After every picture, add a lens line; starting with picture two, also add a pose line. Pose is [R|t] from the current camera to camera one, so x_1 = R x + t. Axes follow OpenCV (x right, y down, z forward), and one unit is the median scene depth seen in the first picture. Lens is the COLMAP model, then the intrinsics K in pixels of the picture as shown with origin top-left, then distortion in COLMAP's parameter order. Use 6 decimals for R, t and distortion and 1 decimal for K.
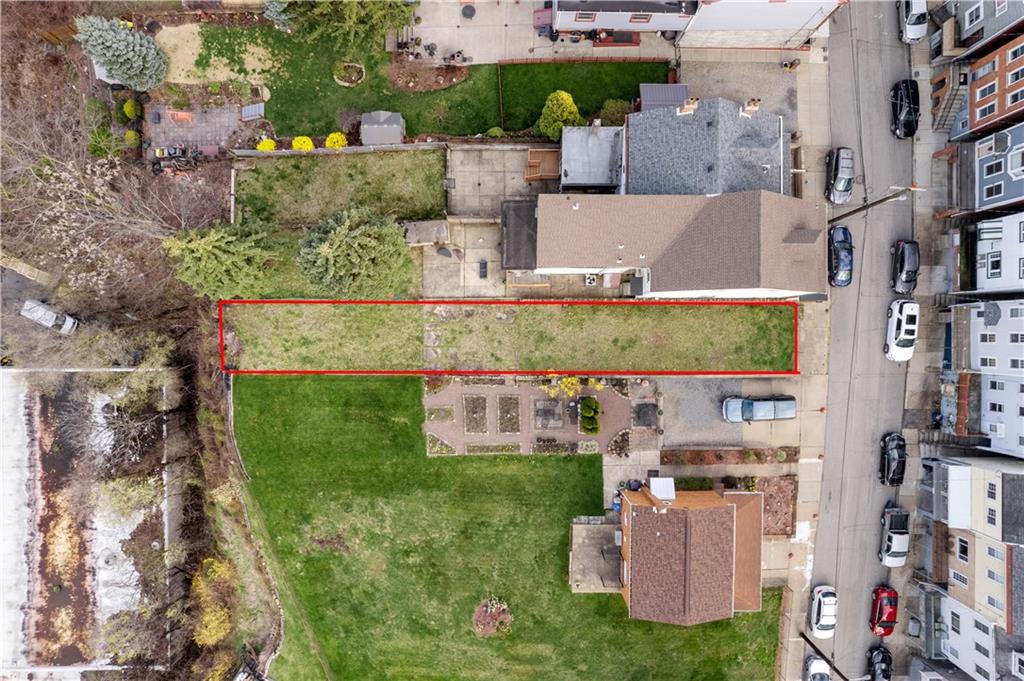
lens RADIAL K [[654.6, 0, 510.4], [0, 654.6, 342.1], [0, 0, 1]] dist [-0.078166, 0.075461]
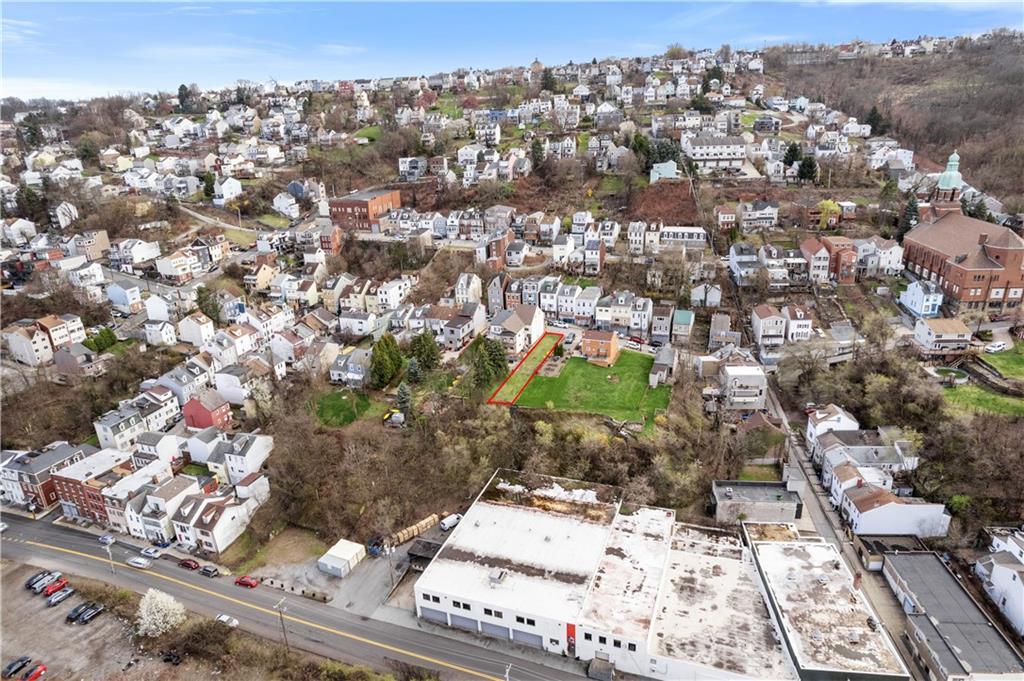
lens RADIAL K [[654.6, 0, 510.4], [0, 654.6, 342.1], [0, 0, 1]] dist [-0.078166, 0.075461]
pose [[0.351758, -0.345013, 0.870191, -3.035266], [0.934320, 0.072254, -0.349034, 1.096183], [0.057547, 0.935813, 0.347769, -0.327660]]
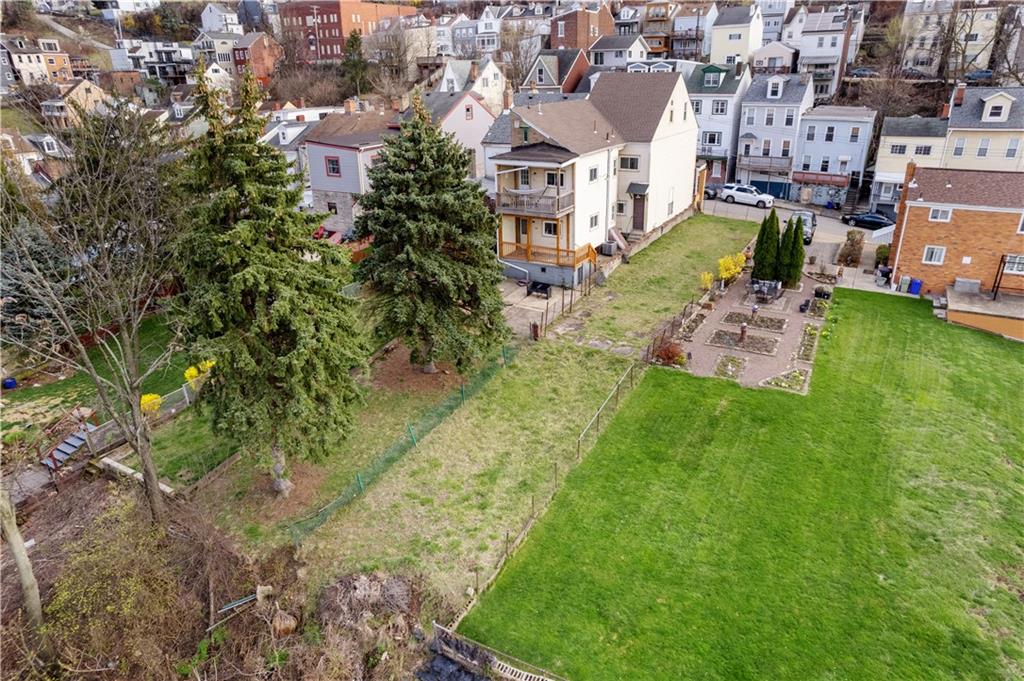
lens RADIAL K [[654.6, 0, 510.4], [0, 654.6, 342.1], [0, 0, 1]] dist [-0.078166, 0.075461]
pose [[0.499612, -0.349545, 0.792594, -0.636823], [0.865469, 0.162609, -0.473836, 0.208772], [0.036744, 0.922701, 0.383762, 0.761884]]
